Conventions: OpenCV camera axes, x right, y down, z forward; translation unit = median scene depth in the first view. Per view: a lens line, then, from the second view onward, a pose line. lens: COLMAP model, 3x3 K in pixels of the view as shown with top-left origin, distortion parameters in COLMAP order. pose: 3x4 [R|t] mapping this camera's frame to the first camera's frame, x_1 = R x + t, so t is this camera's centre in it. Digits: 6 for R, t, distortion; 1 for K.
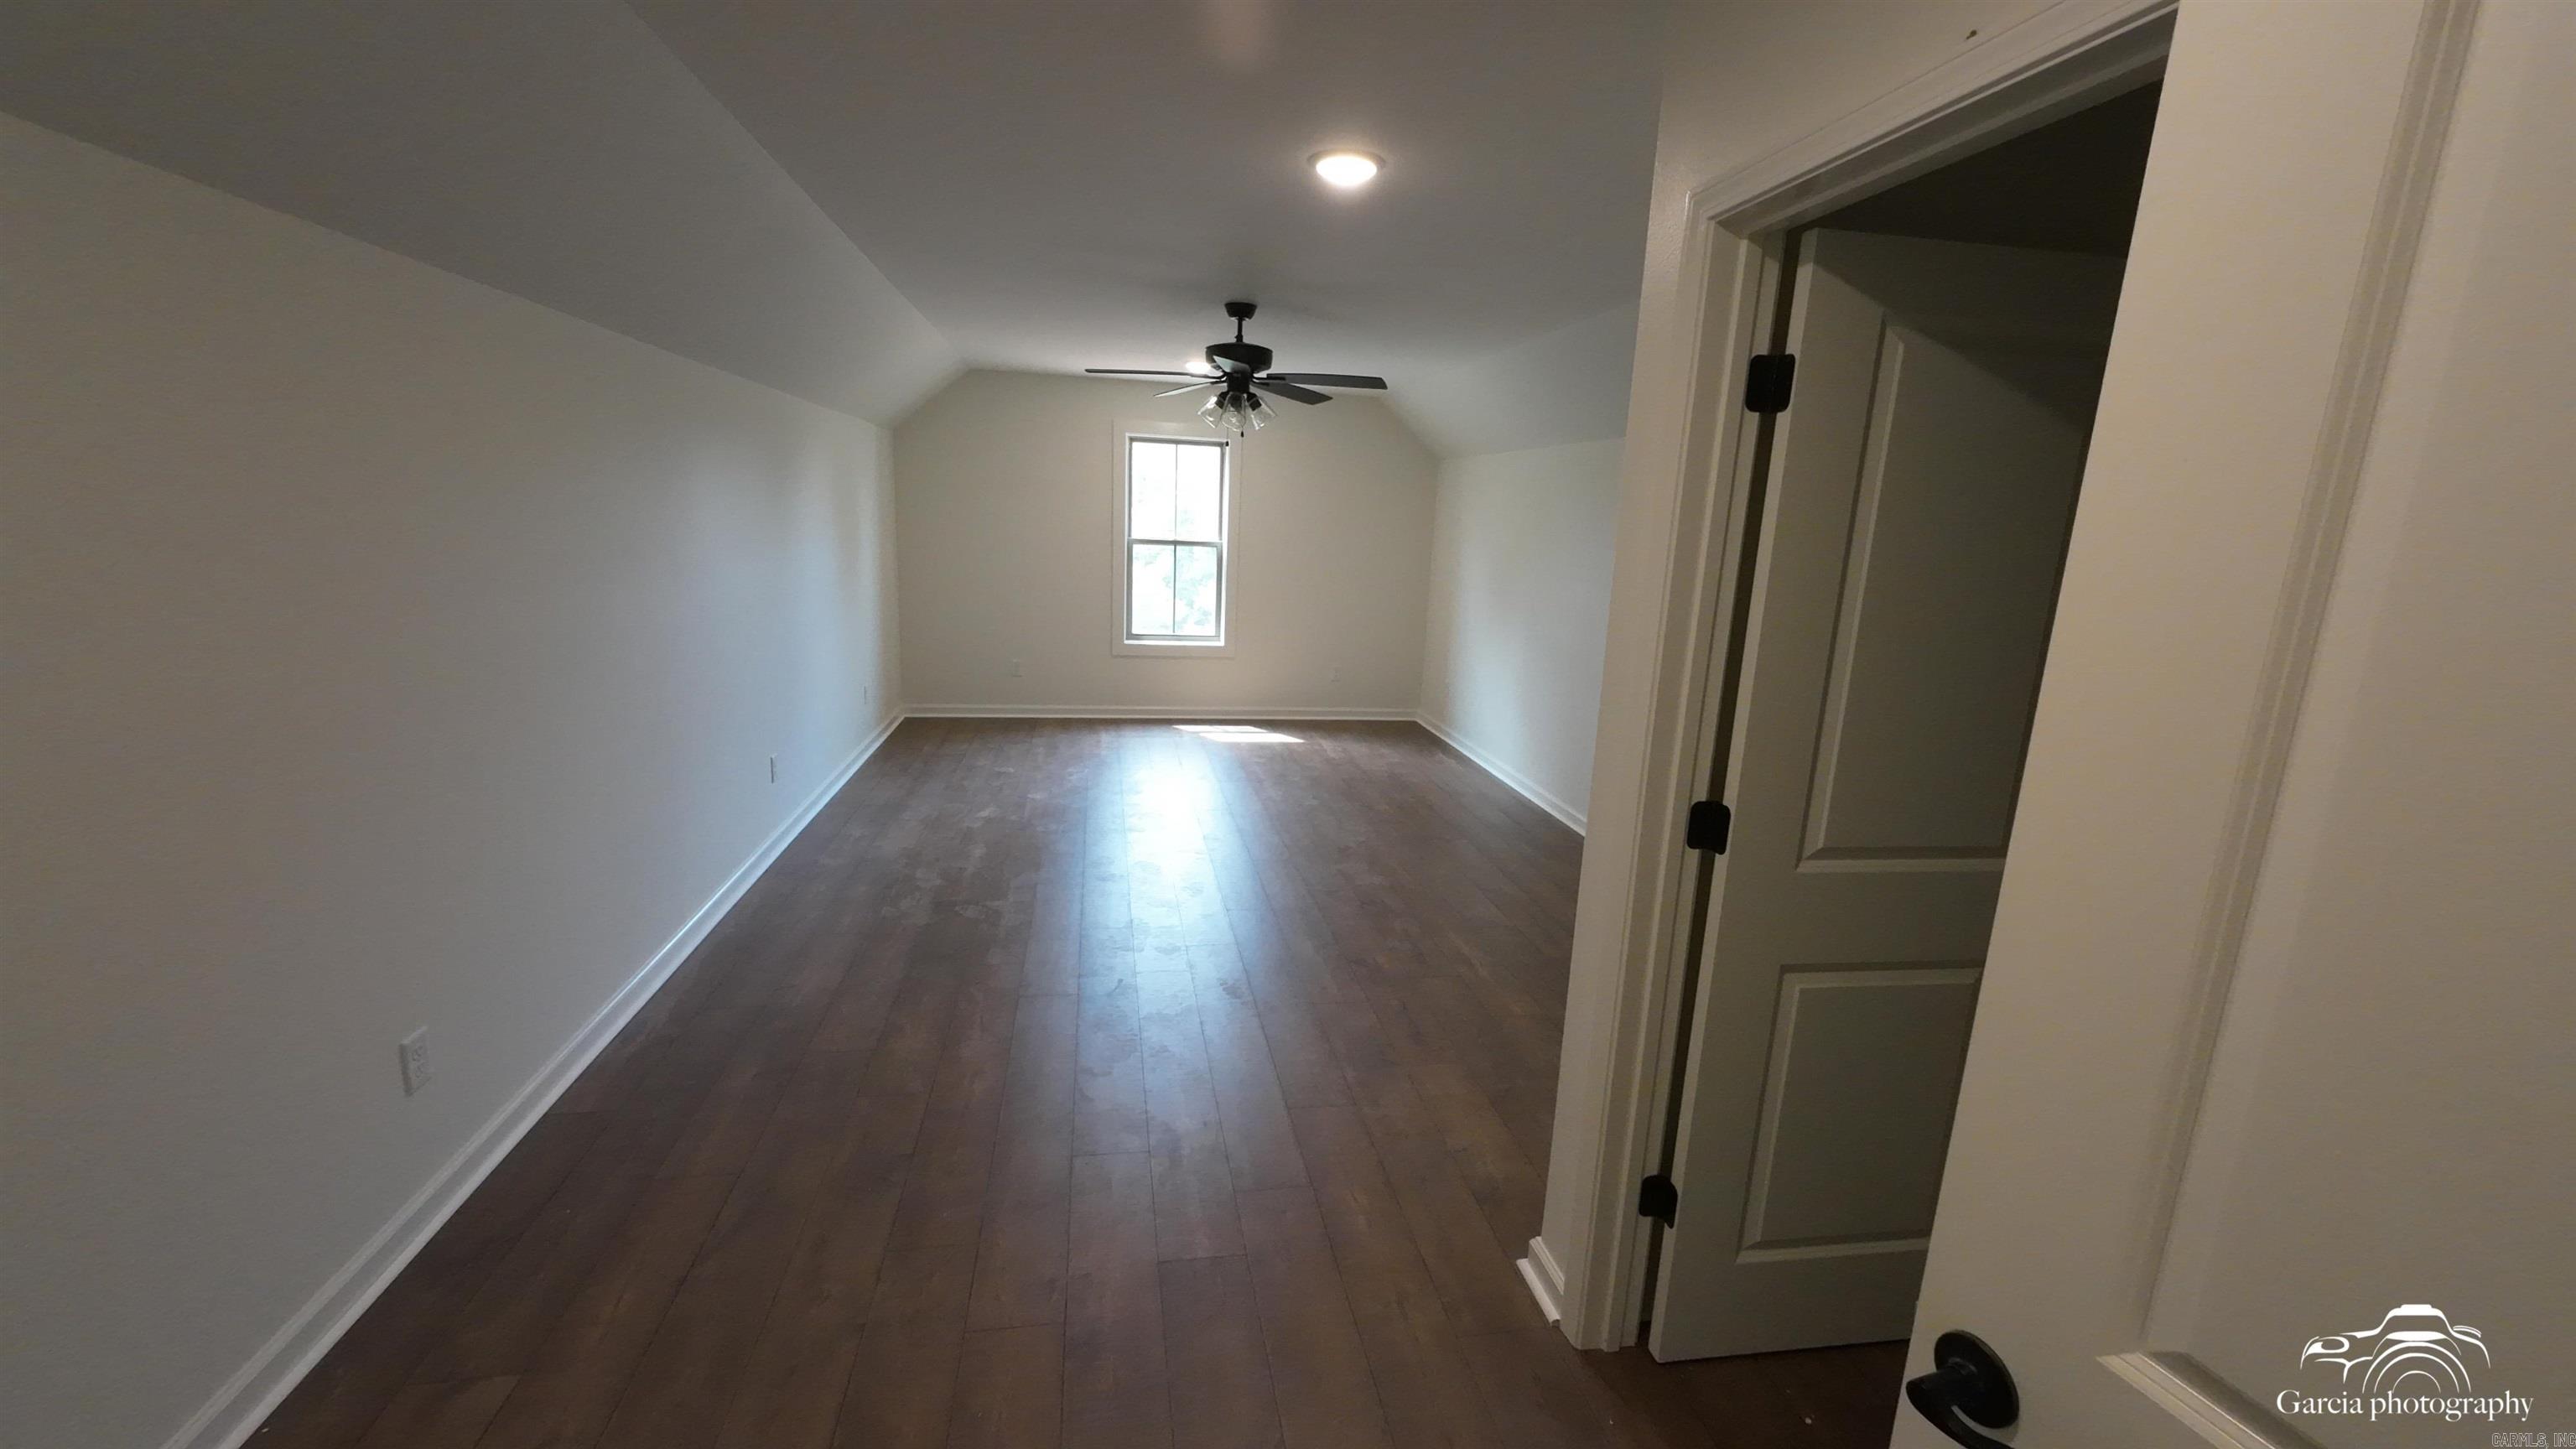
lens RADIAL K [[1003.6, 0, 1293.0], [0, 1003.6, 737.1], [0, 0, 1]] dist [0.003989, -0.000149]
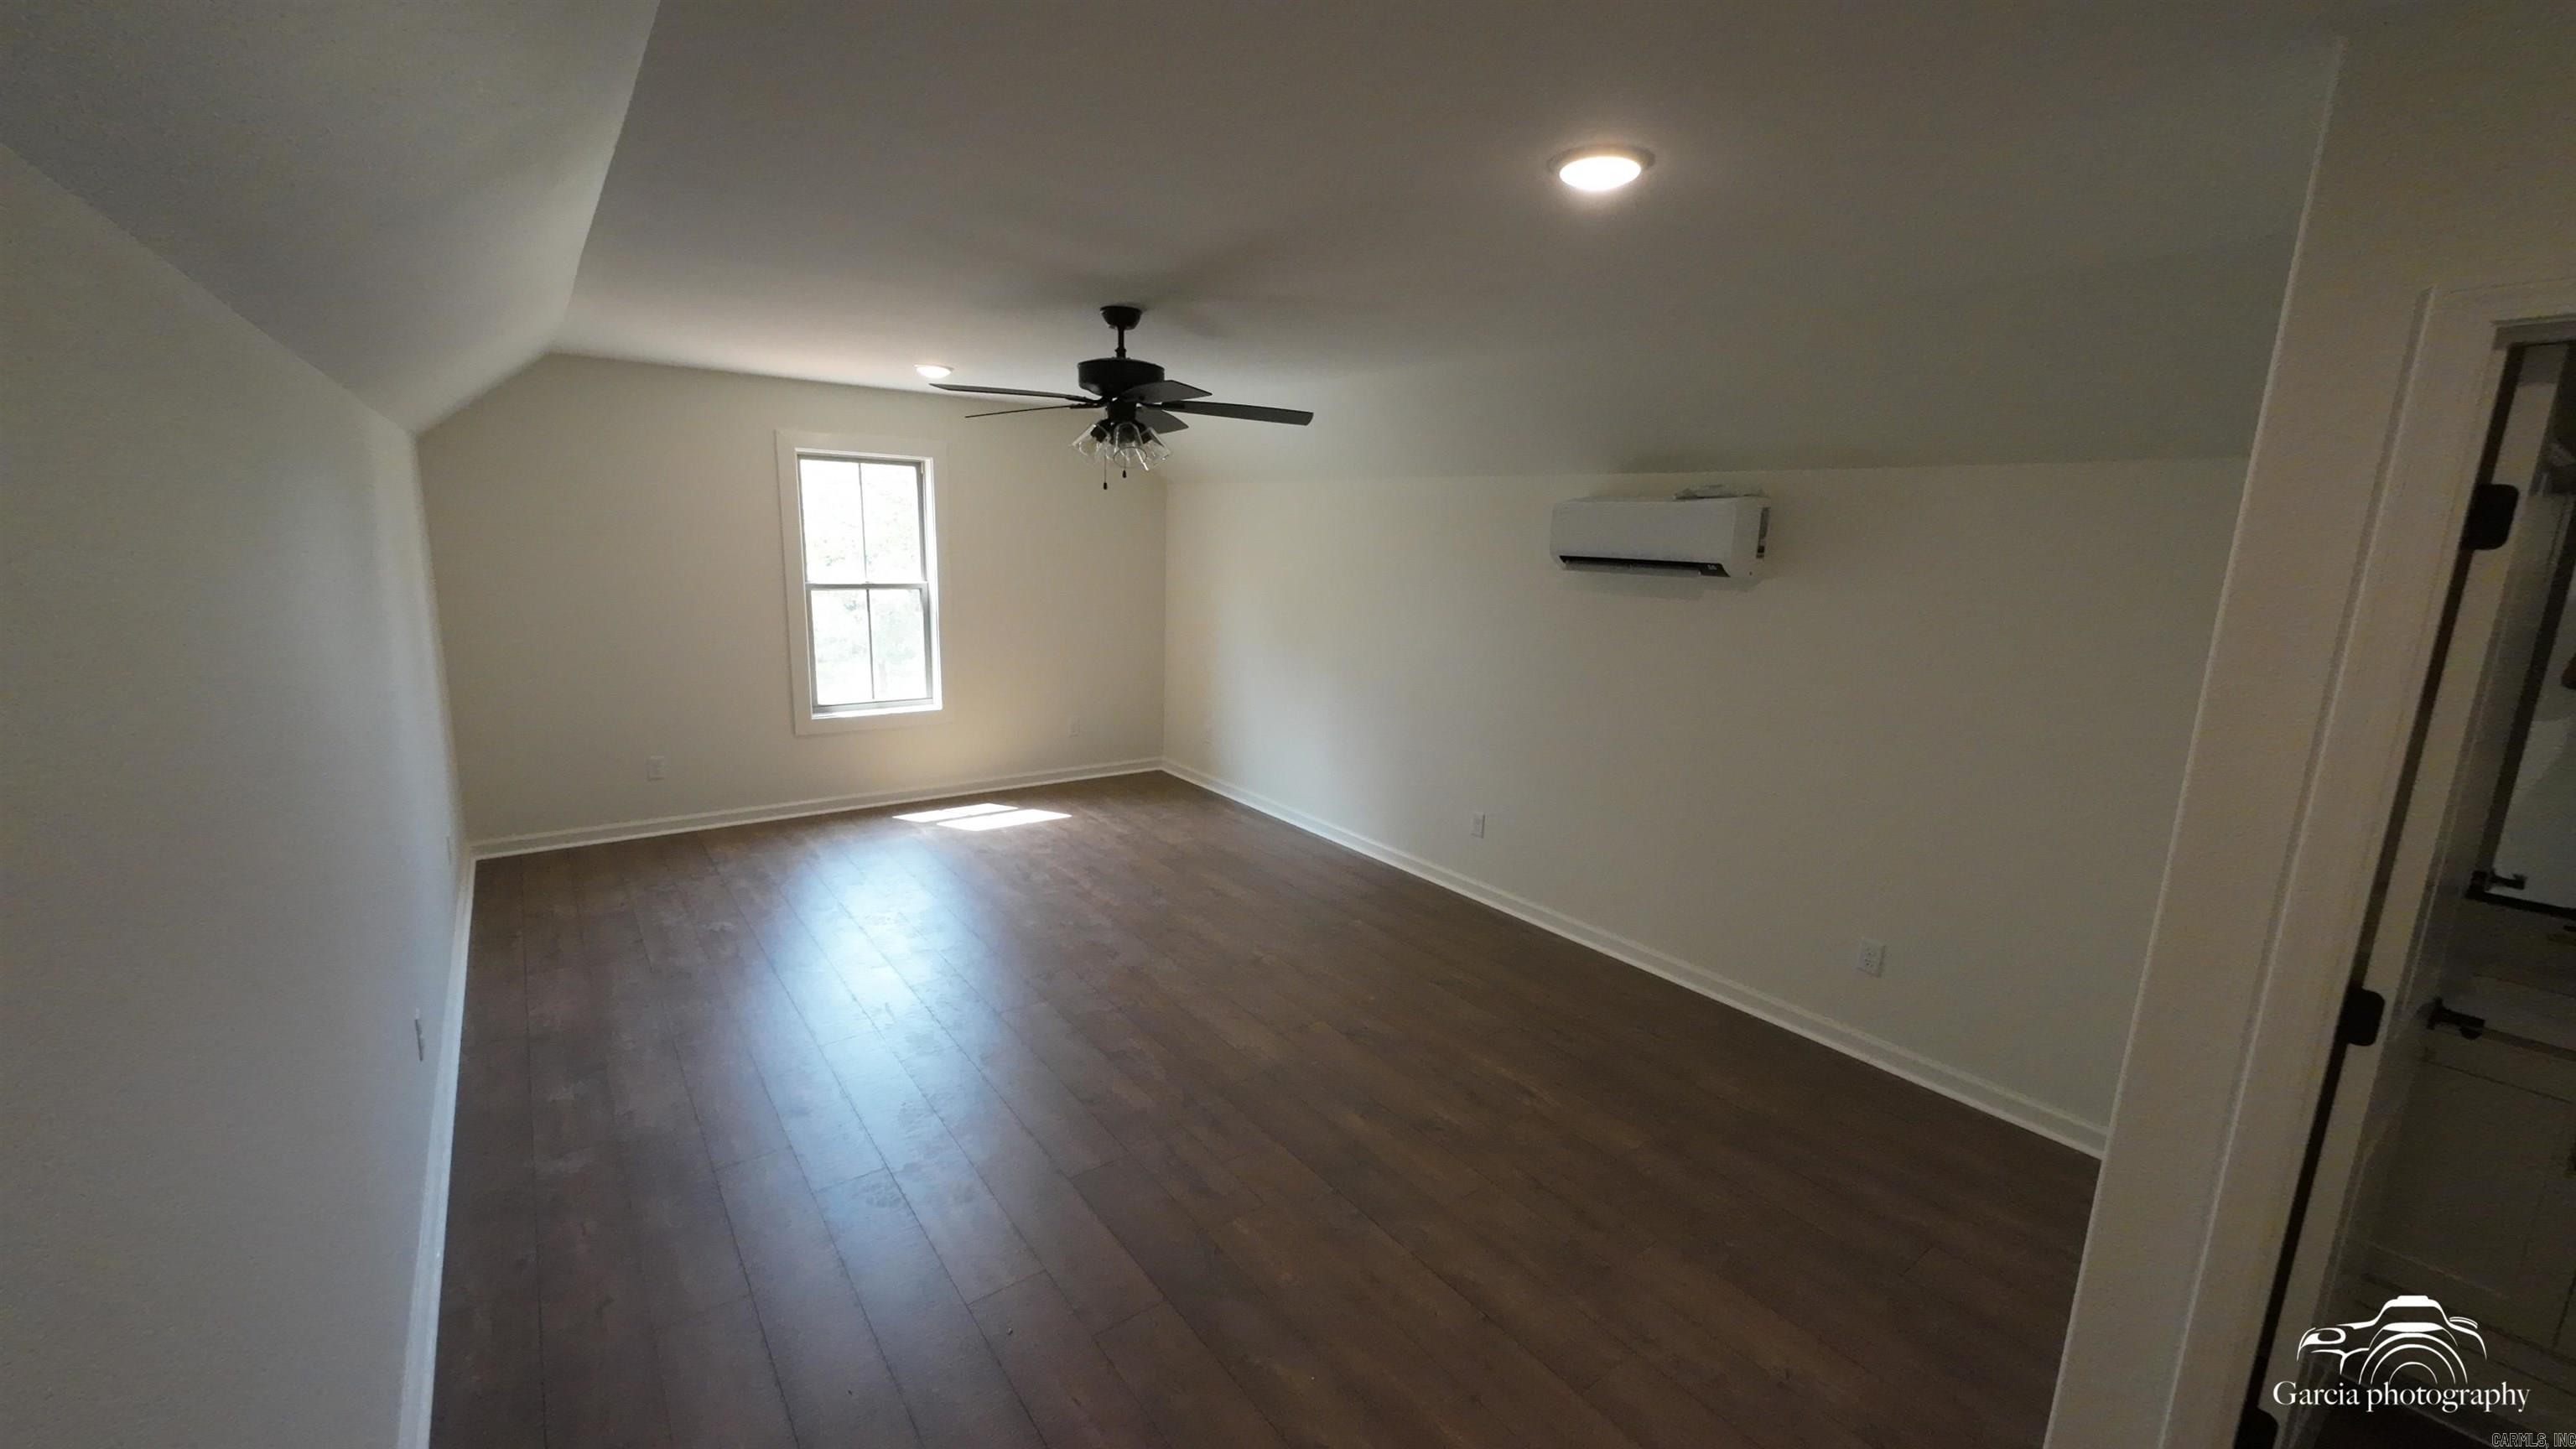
lens RADIAL K [[1003.6, 0, 1270.1], [0, 1003.6, 725.8], [0, 0, 1]] dist [0.003989, -0.000149]
pose [[0.894790, -0.100015, 0.435140, -0.191961], [0.102652, 0.994563, 0.017511, -0.066349], [-0.434526, 0.028999, 0.900192, 0.153283]]
